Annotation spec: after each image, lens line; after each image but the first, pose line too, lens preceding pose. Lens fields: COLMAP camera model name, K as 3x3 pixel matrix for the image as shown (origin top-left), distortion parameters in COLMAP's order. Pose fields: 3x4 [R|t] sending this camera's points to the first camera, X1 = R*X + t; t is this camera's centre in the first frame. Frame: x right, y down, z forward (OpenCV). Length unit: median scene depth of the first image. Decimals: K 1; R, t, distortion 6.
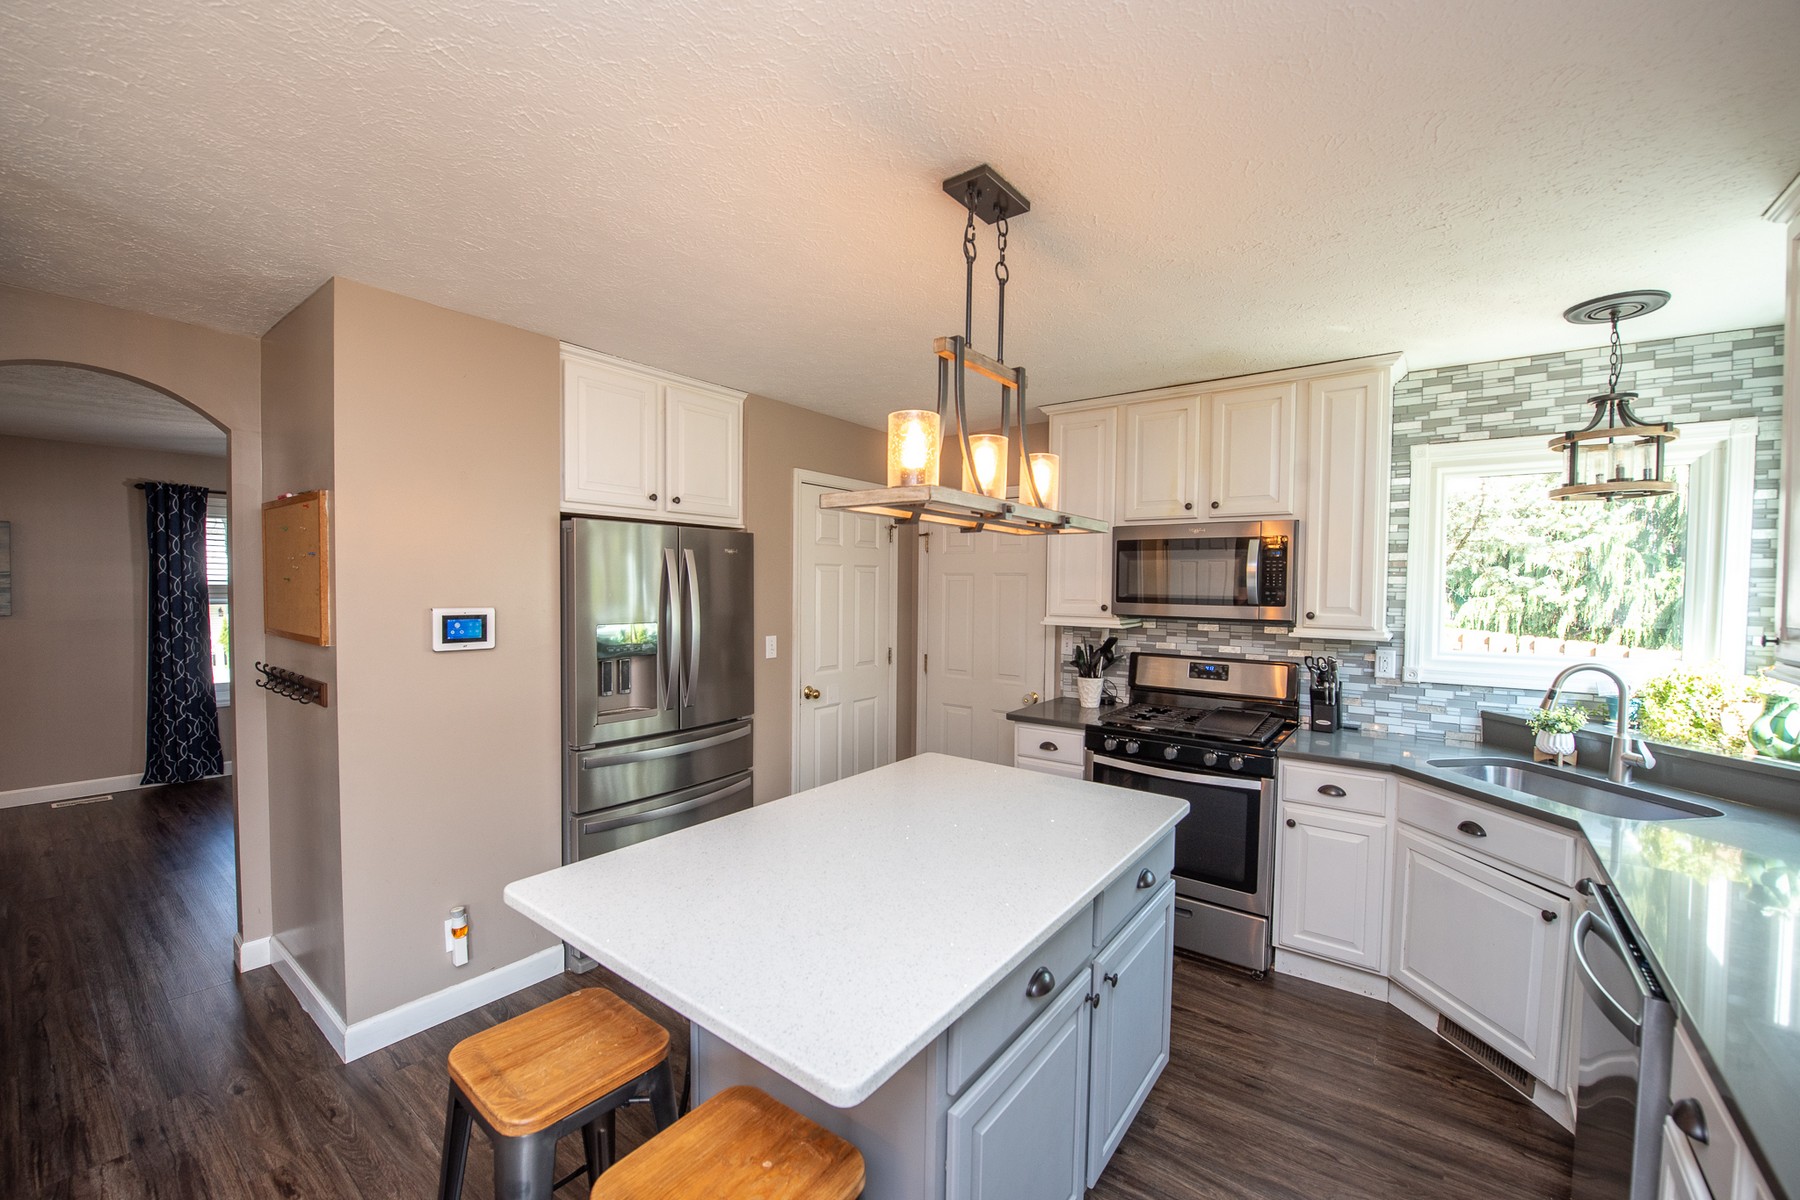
lens RADIAL K [[714.3, 0, 898.3], [0, 714.3, 605.8], [0, 0, 1]] dist [-0.017940, -0.002346]
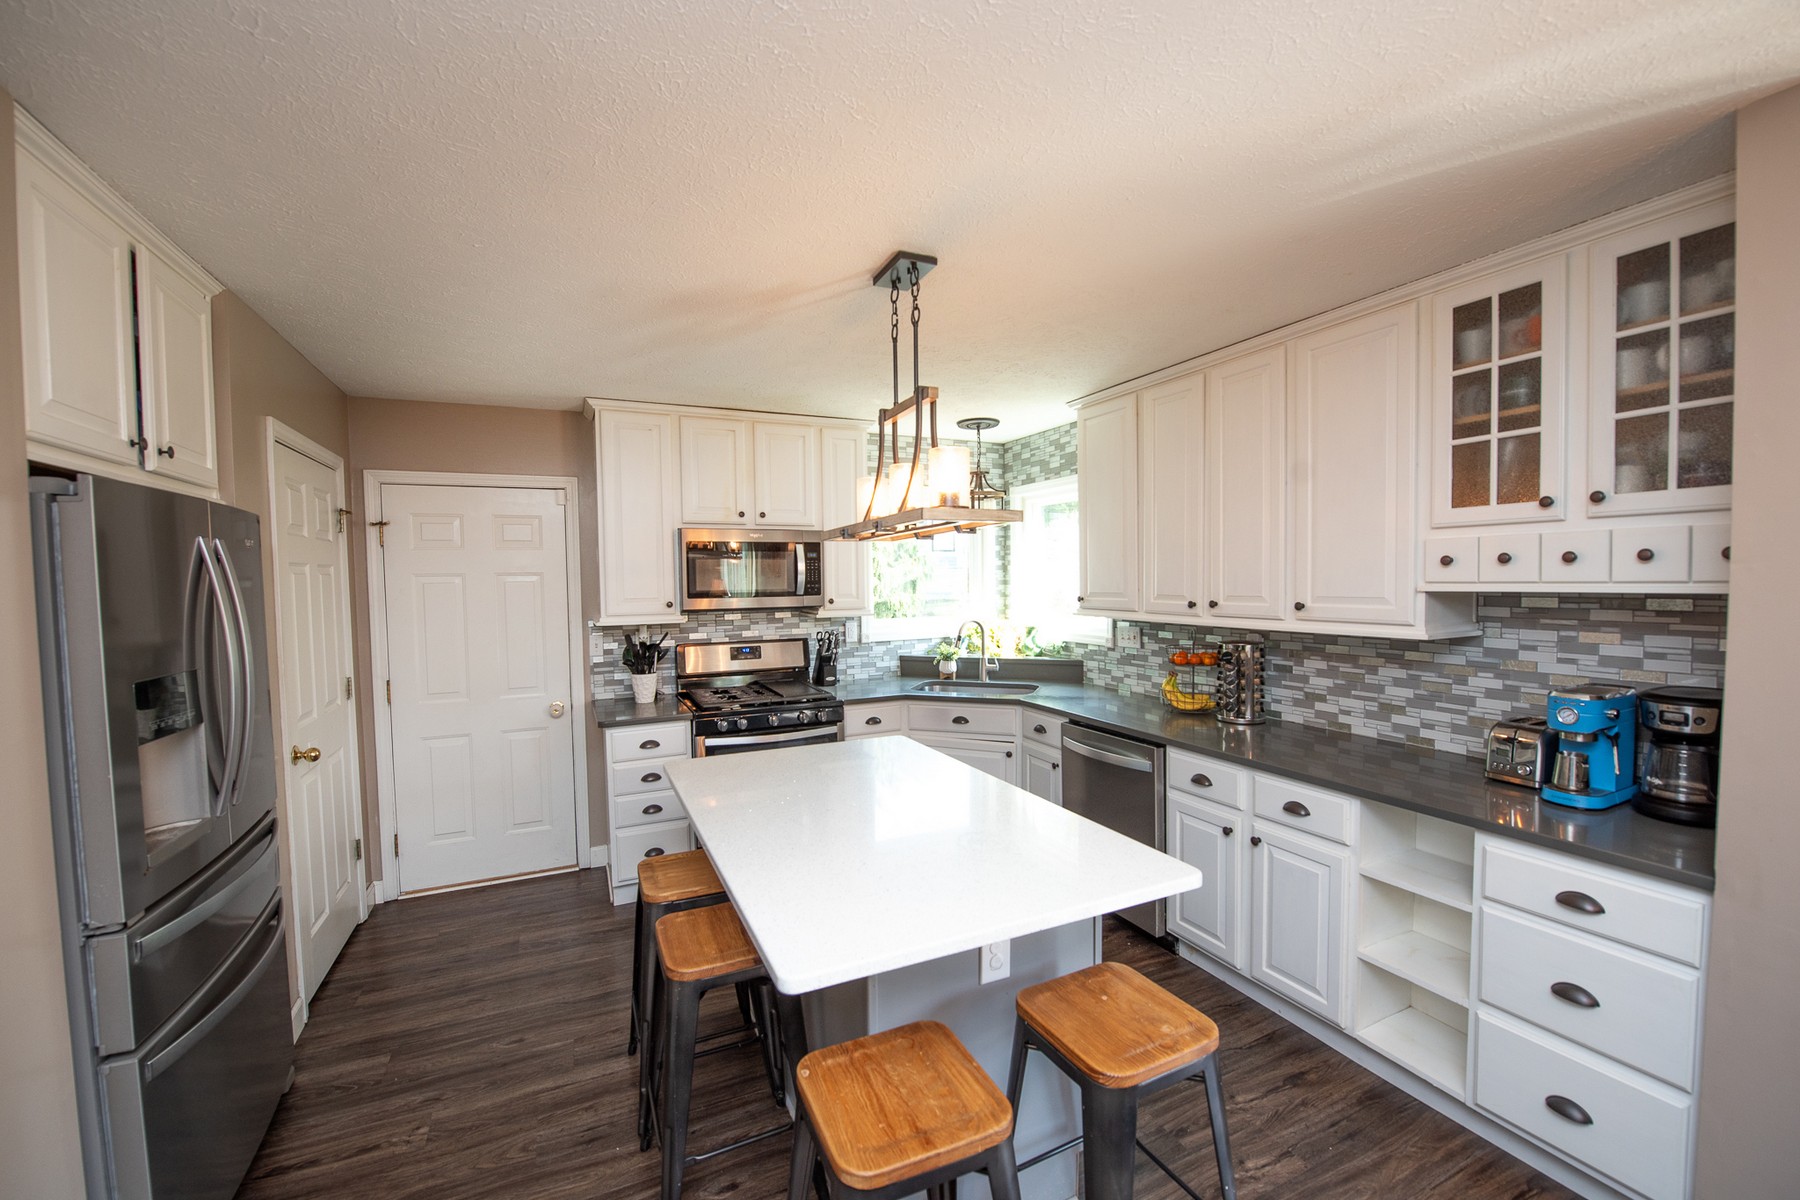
lens RADIAL K [[714.3, 0, 888.8], [0, 714.3, 613.3], [0, 0, 1]] dist [-0.017940, -0.002346]
pose [[0.470432, -0.062150, 0.880245, -0.648599], [0.047032, 0.997865, 0.045319, -0.022185], [-0.881182, 0.020080, 0.472351, 0.286212]]
